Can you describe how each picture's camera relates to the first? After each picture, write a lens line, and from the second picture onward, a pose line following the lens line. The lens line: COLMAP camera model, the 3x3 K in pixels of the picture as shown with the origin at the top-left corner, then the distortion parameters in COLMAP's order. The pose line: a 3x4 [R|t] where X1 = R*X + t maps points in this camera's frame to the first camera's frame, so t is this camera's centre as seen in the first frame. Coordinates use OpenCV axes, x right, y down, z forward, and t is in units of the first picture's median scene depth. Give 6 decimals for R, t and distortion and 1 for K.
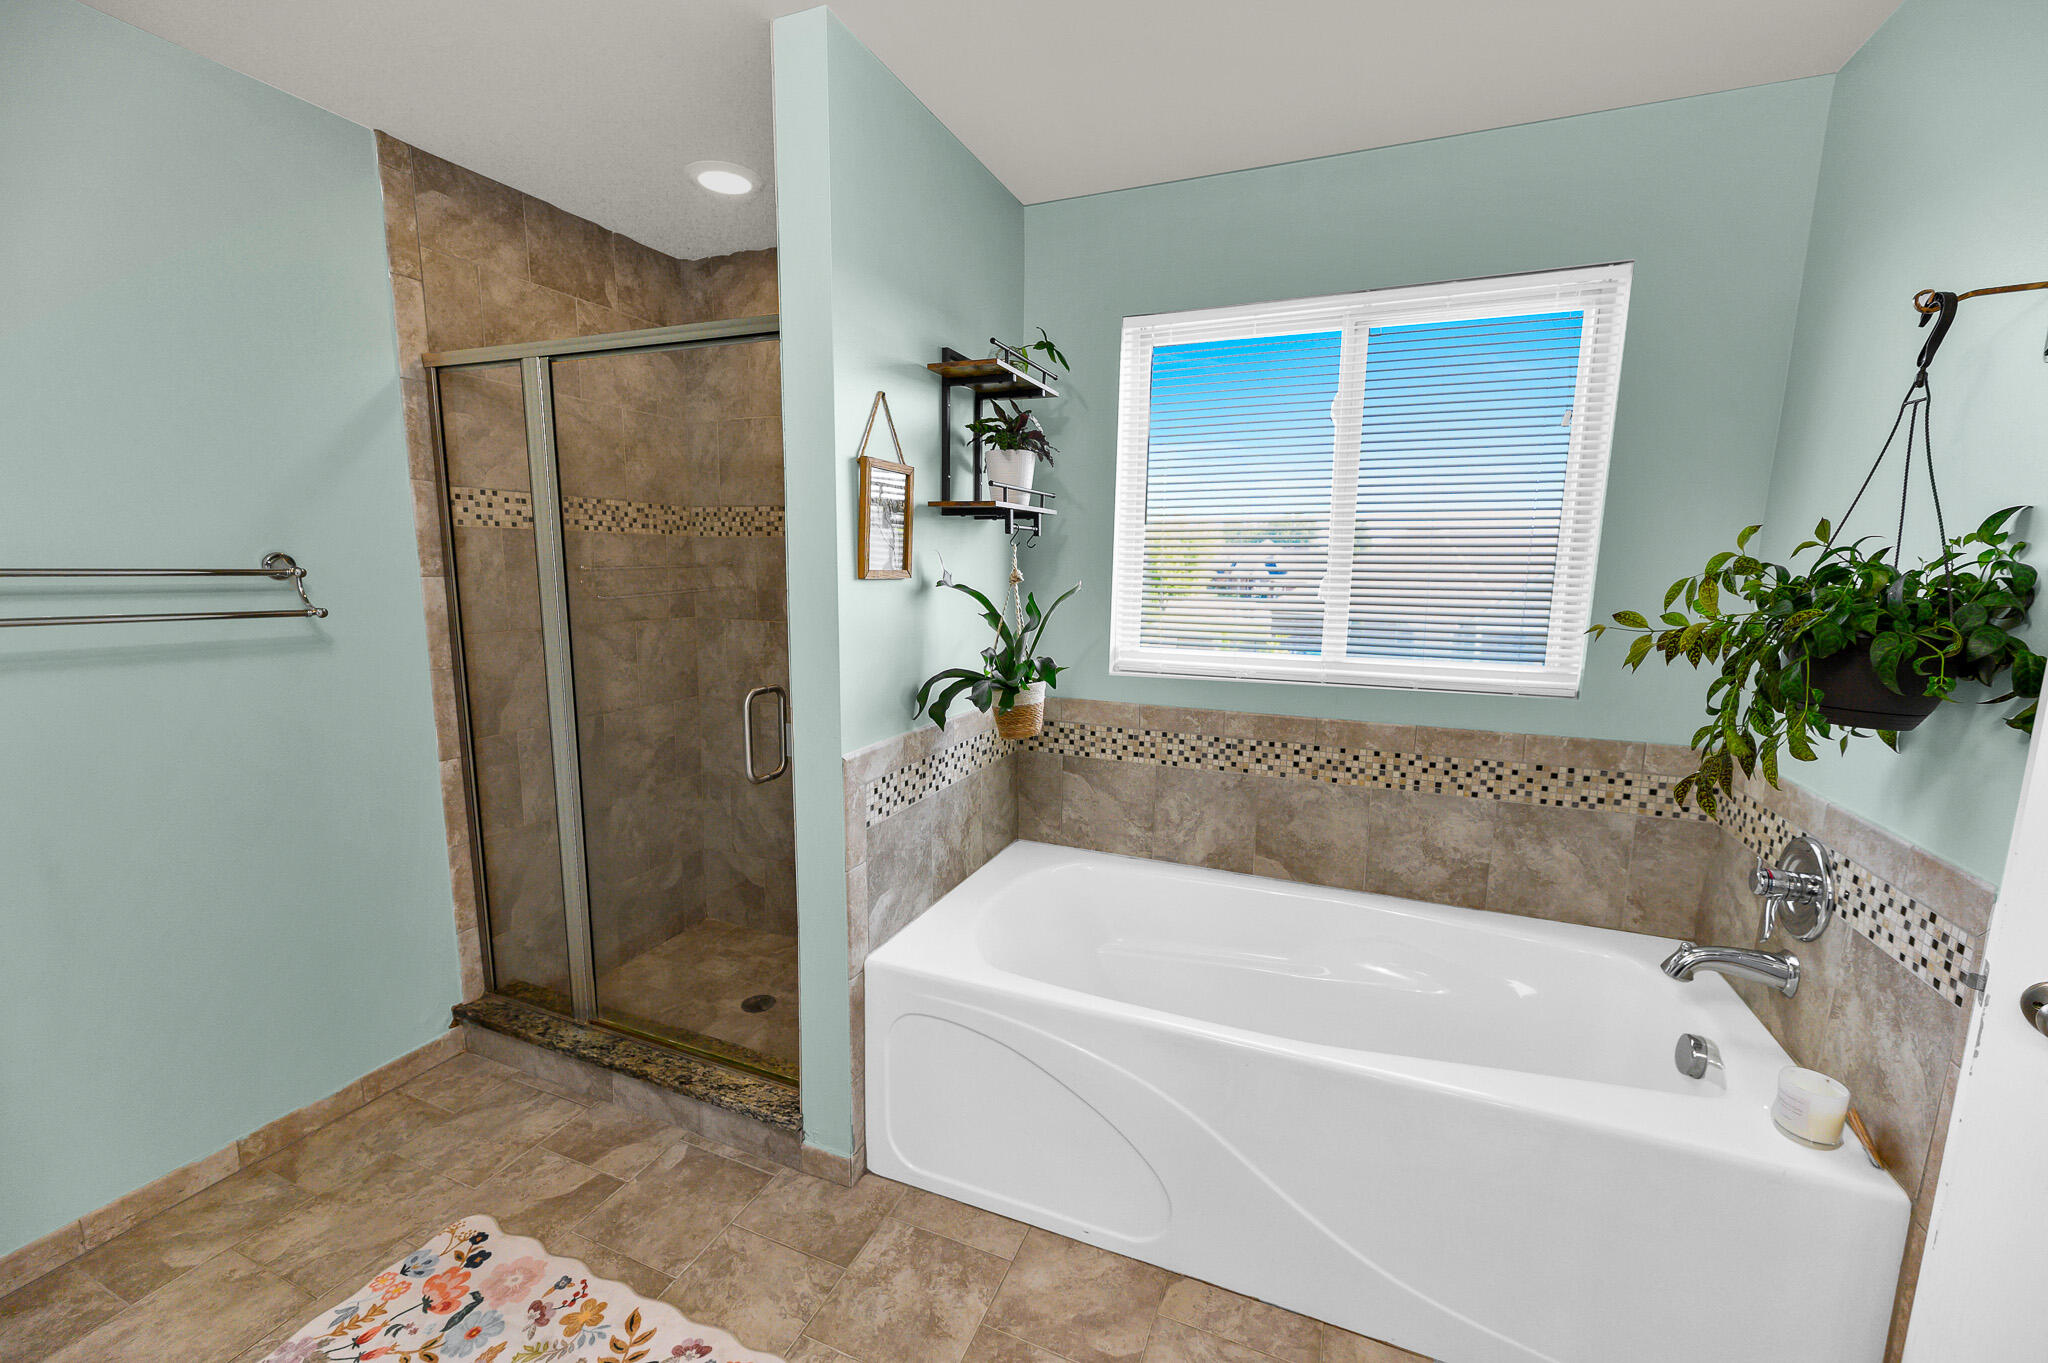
lens RADIAL K [[816.2, 0, 1026.9], [0, 816.2, 681.3], [0, 0, 1]] dist [0.000661, -0.000124]
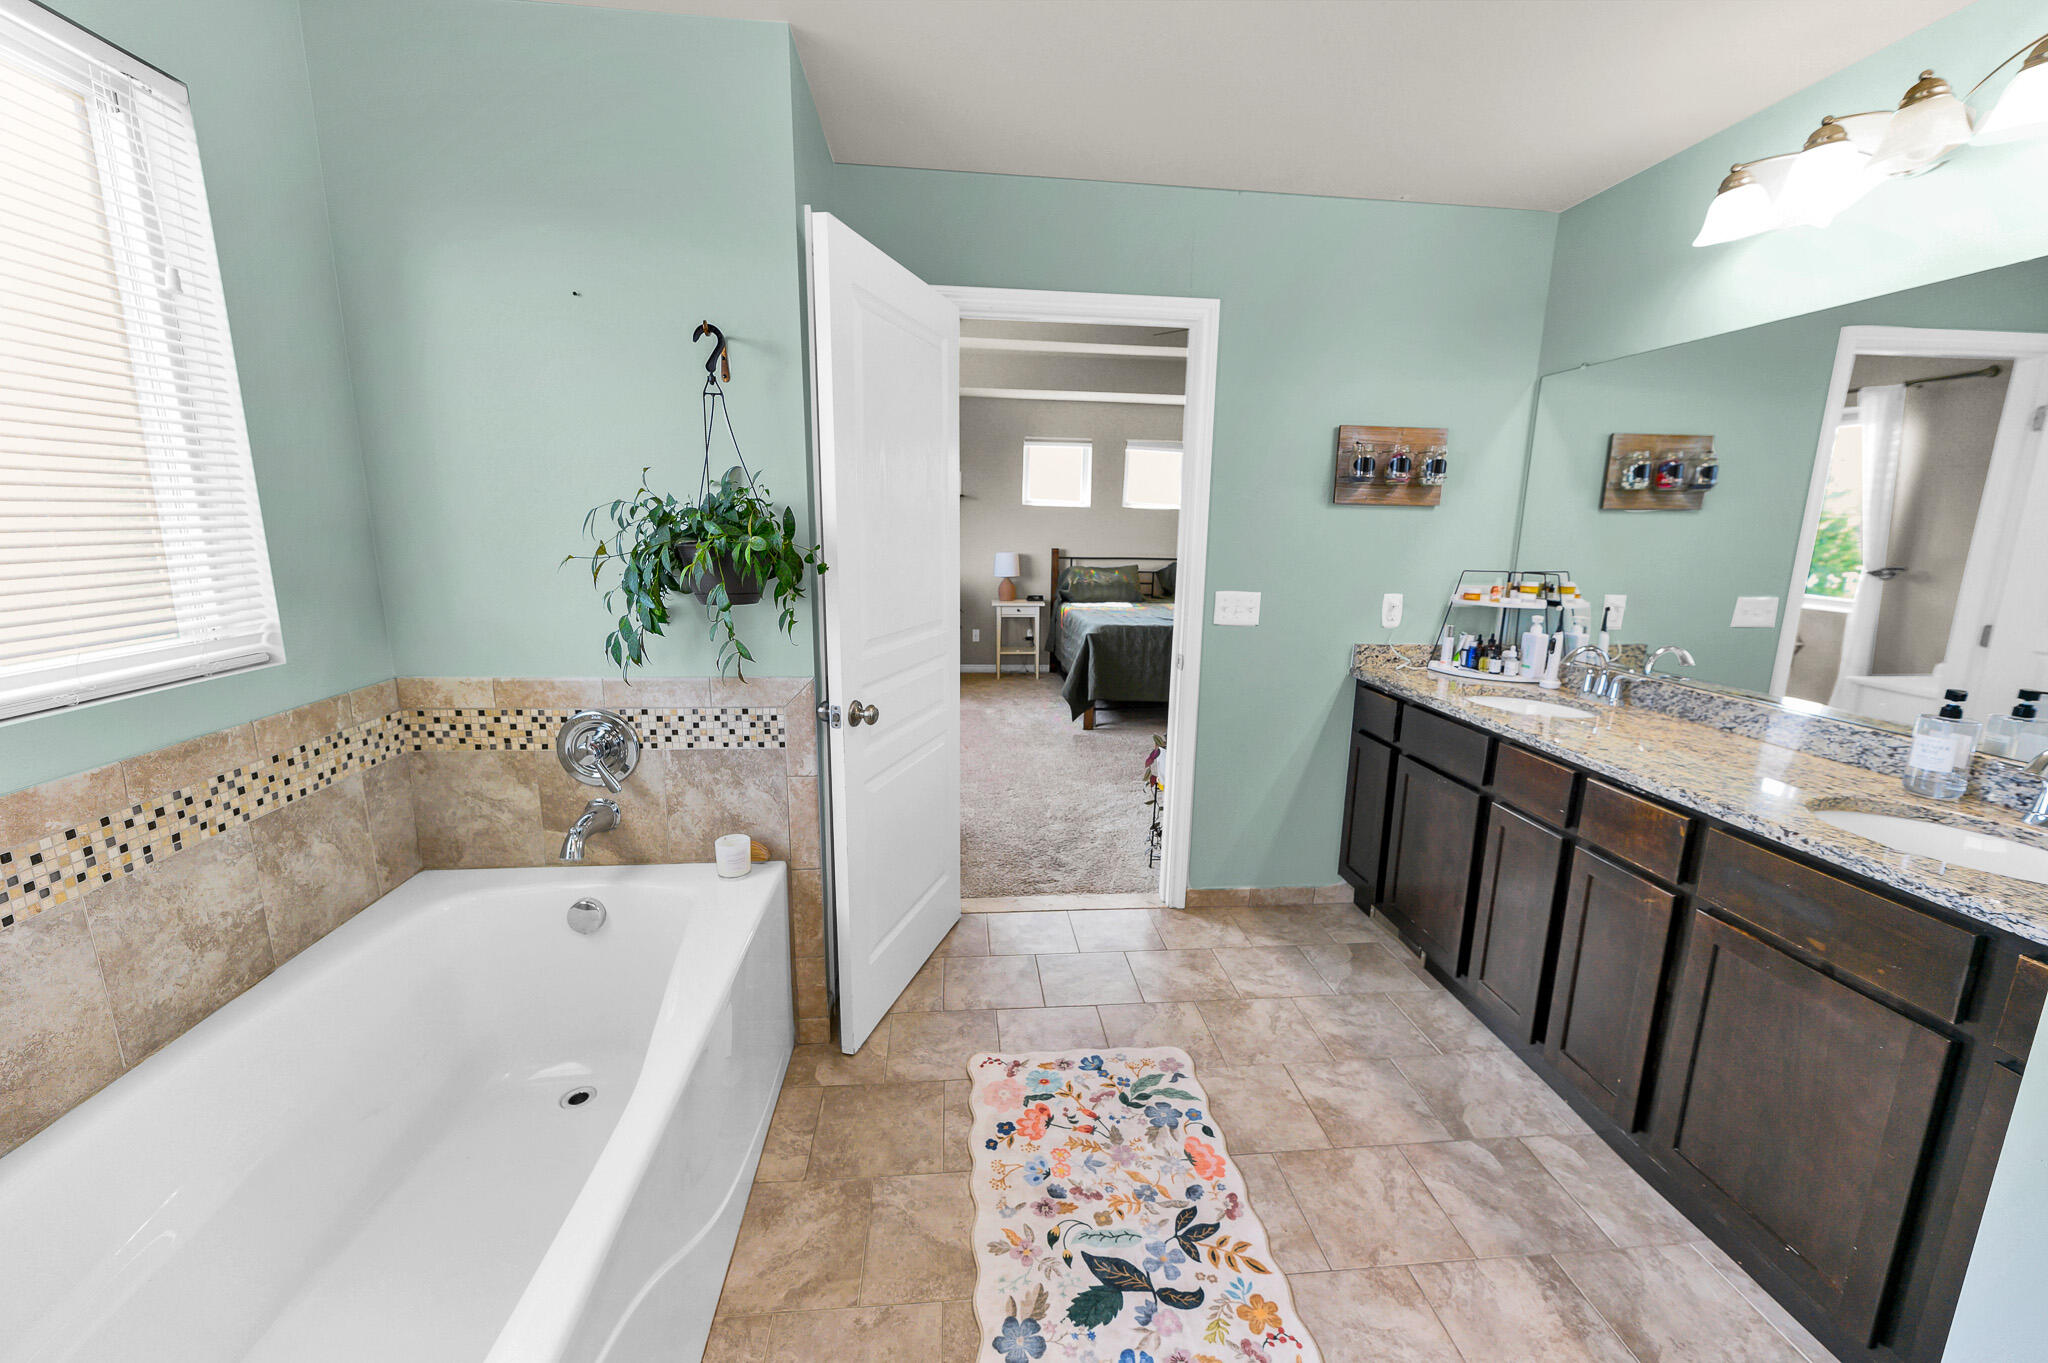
lens RADIAL K [[816.2, 0, 1024.8], [0, 816.2, 678.9], [0, 0, 1]] dist [0.000661, -0.000124]
pose [[-0.474754, -0.189022, 0.859581, -0.344609], [0.106009, 0.957273, 0.269054, -0.095731], [-0.873711, 0.218858, -0.434432, 0.689158]]
